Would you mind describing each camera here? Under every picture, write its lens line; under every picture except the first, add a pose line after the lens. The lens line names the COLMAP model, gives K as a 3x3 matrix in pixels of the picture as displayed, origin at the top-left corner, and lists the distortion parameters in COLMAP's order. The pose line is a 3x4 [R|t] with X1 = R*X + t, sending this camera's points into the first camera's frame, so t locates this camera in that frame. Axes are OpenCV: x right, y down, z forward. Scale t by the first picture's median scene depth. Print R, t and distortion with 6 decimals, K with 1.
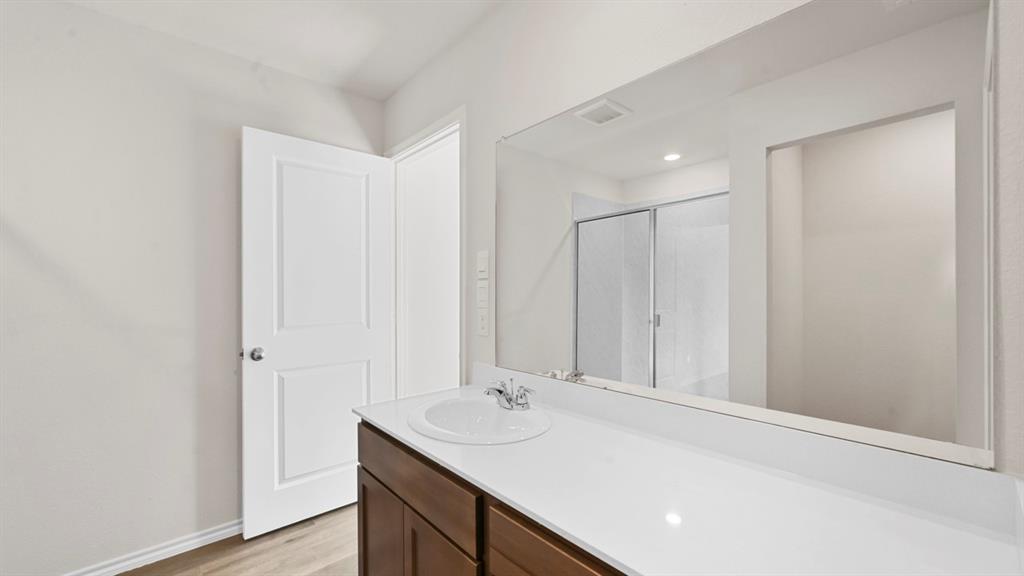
lens RADIAL K [[416.1, 0, 507.4], [0, 416.1, 309.2], [0, 0, 1]] dist [-0.000478, -0.000053]
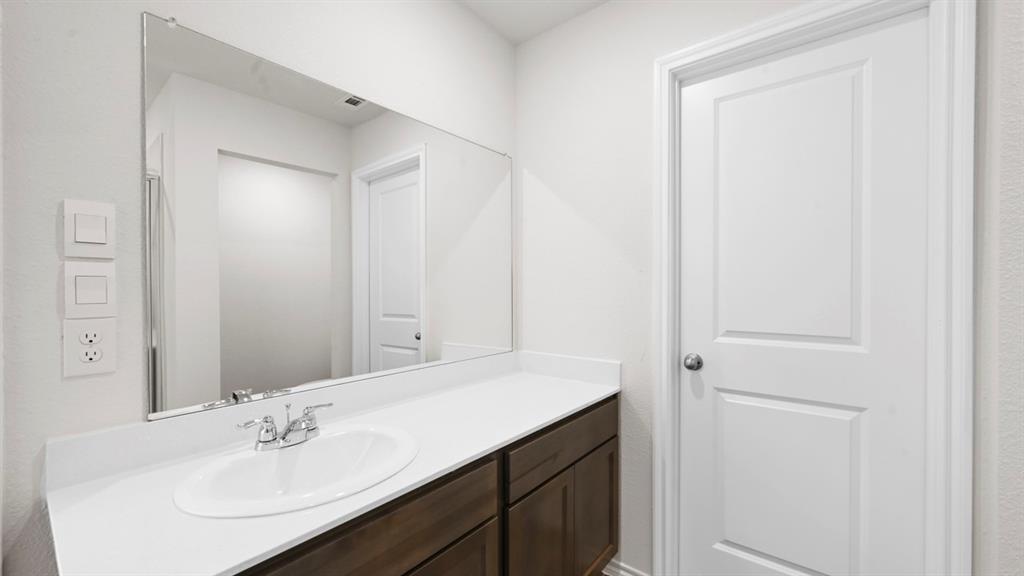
lens RADIAL K [[402.9, 0, 509.8], [0, 402.9, 292.0], [0, 0, 1]] dist [-0.002711, -0.000420]
pose [[-0.185724, -0.003171, 0.982597, -1.074820], [0.031500, 0.999462, 0.009179, -0.036036], [-0.982097, 0.032657, -0.185524, 1.026045]]
